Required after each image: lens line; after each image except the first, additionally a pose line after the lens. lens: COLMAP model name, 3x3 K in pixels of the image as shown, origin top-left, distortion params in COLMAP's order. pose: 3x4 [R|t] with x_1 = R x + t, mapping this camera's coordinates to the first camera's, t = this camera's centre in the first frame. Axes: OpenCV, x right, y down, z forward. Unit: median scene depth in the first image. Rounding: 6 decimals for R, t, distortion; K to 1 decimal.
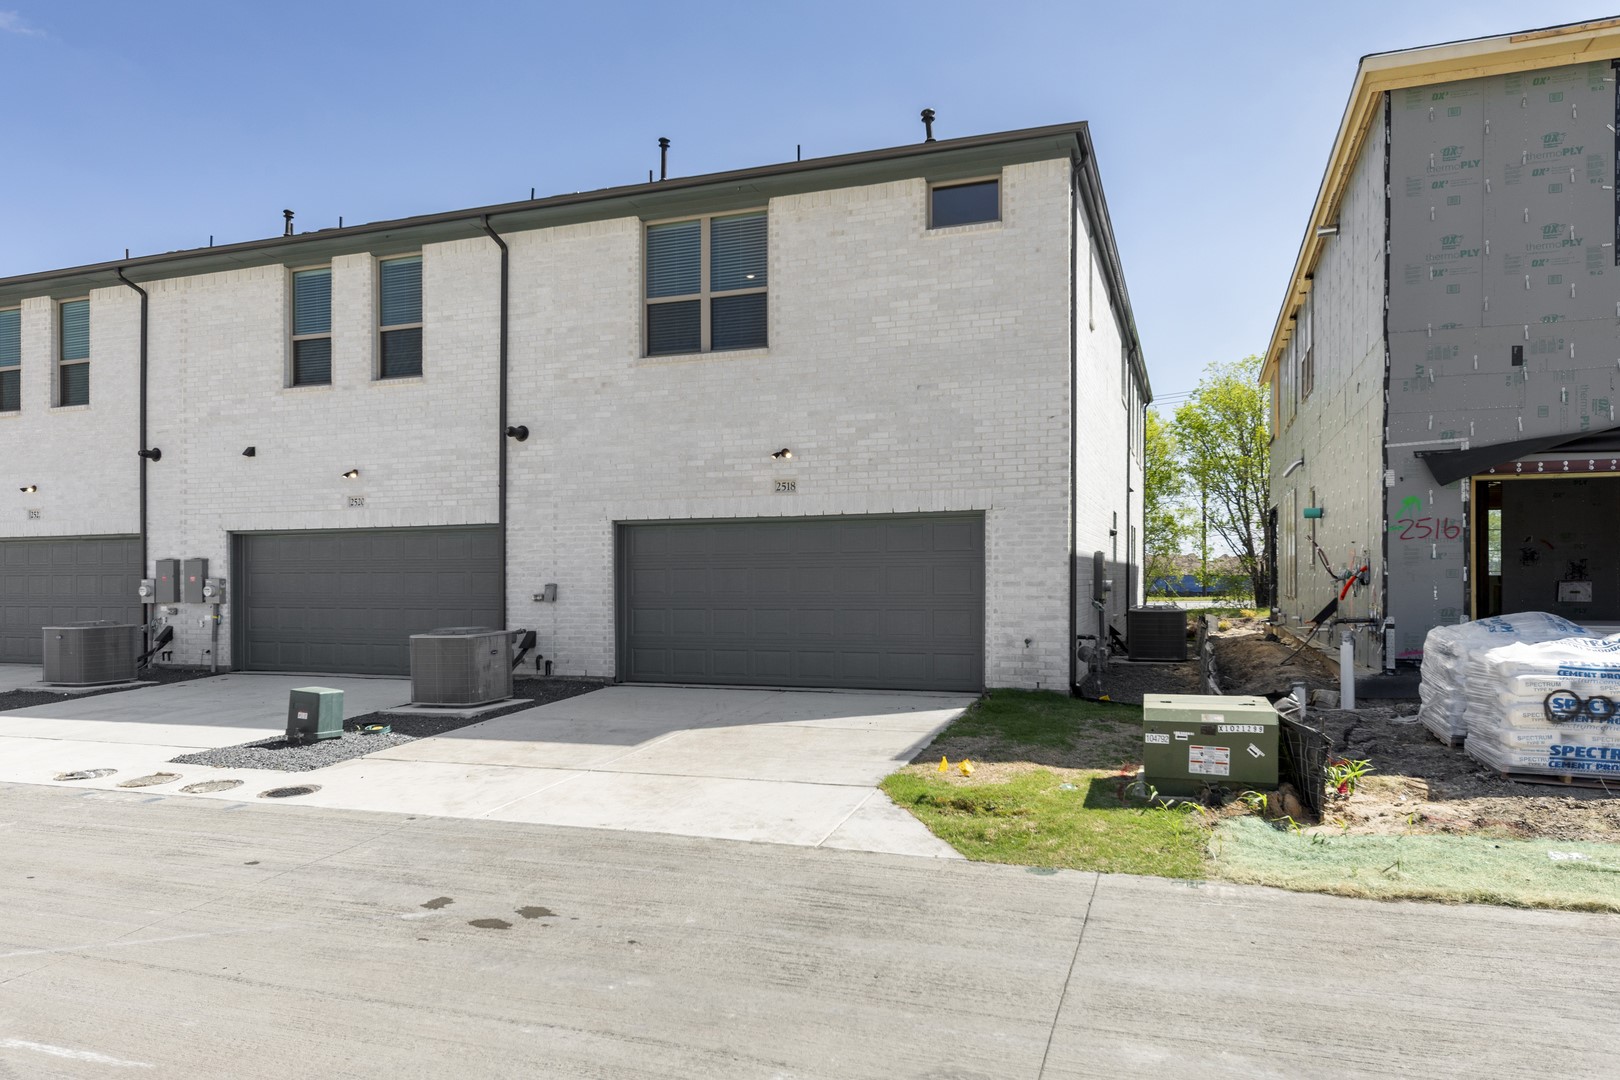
lens RADIAL K [[1046.7, 0, 813.0], [0, 1046.7, 554.5], [0, 0, 1]] dist [0.011014, -0.008021]
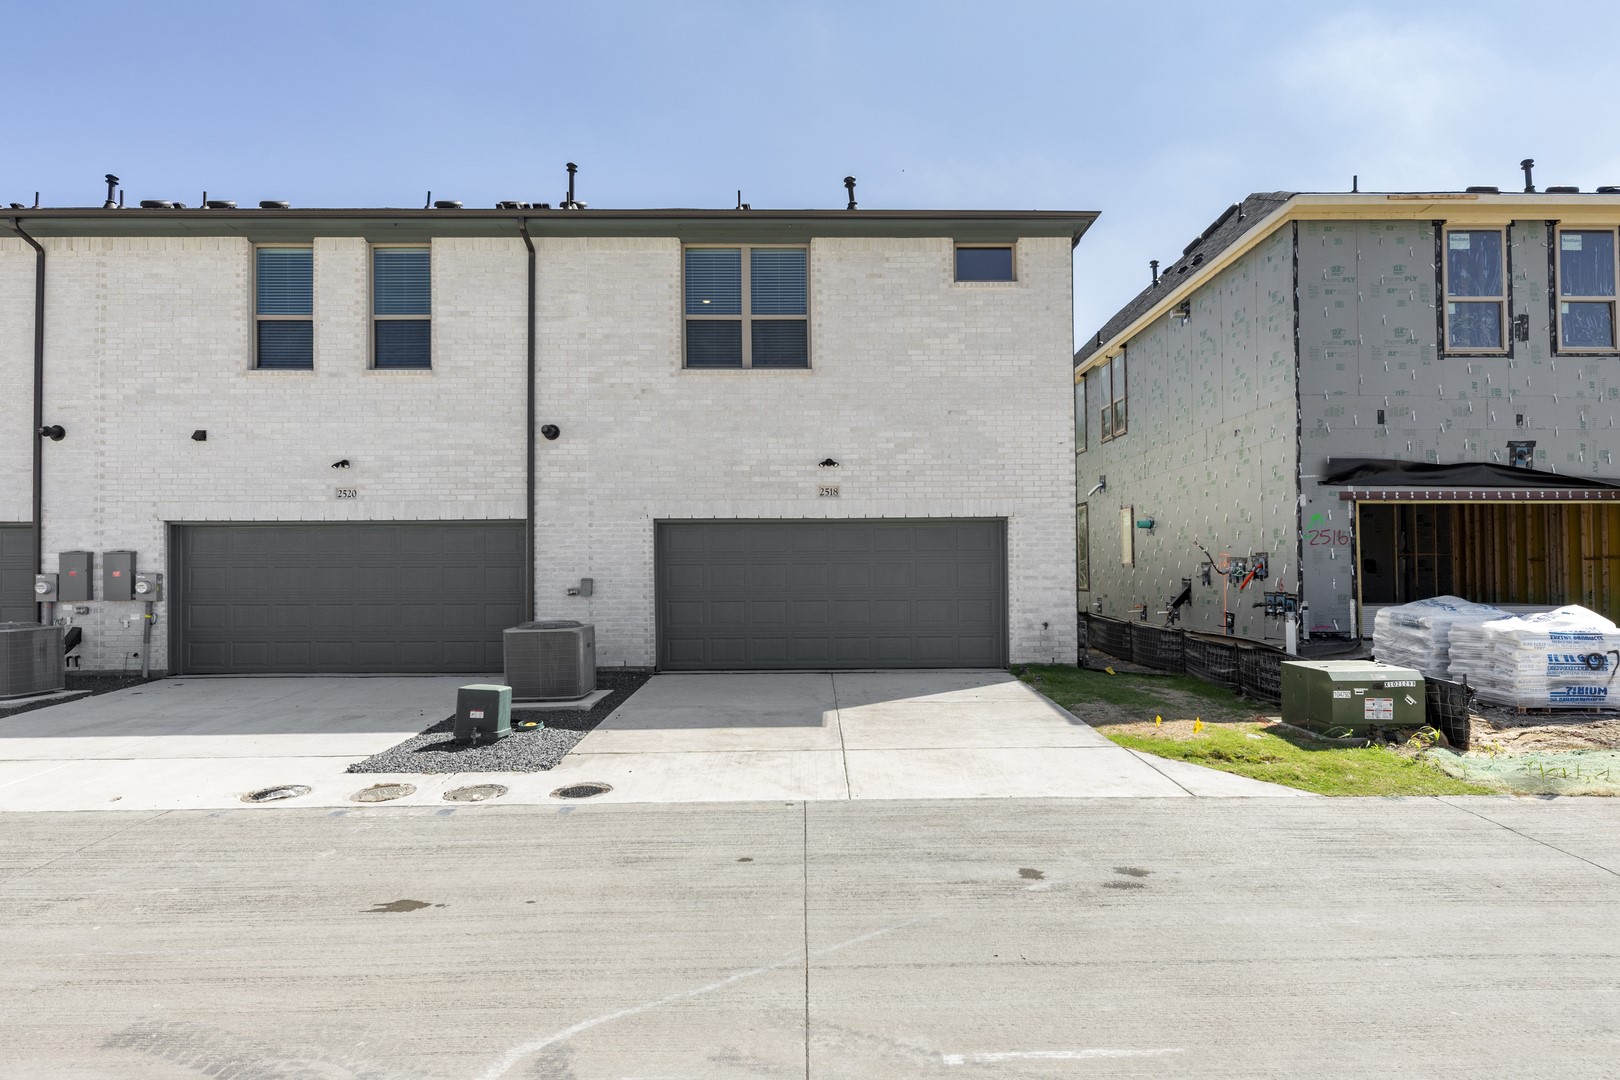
lens RADIAL K [[904.2, 0, 812.6], [0, 904.2, 536.1], [0, 0, 1]] dist [0.012046, -0.006801]
pose [[0.939594, 0.015115, 0.341956, -0.407017], [-0.007903, 0.999716, -0.022474, 0.005262], [-0.342199, 0.018414, 0.939447, 0.093981]]
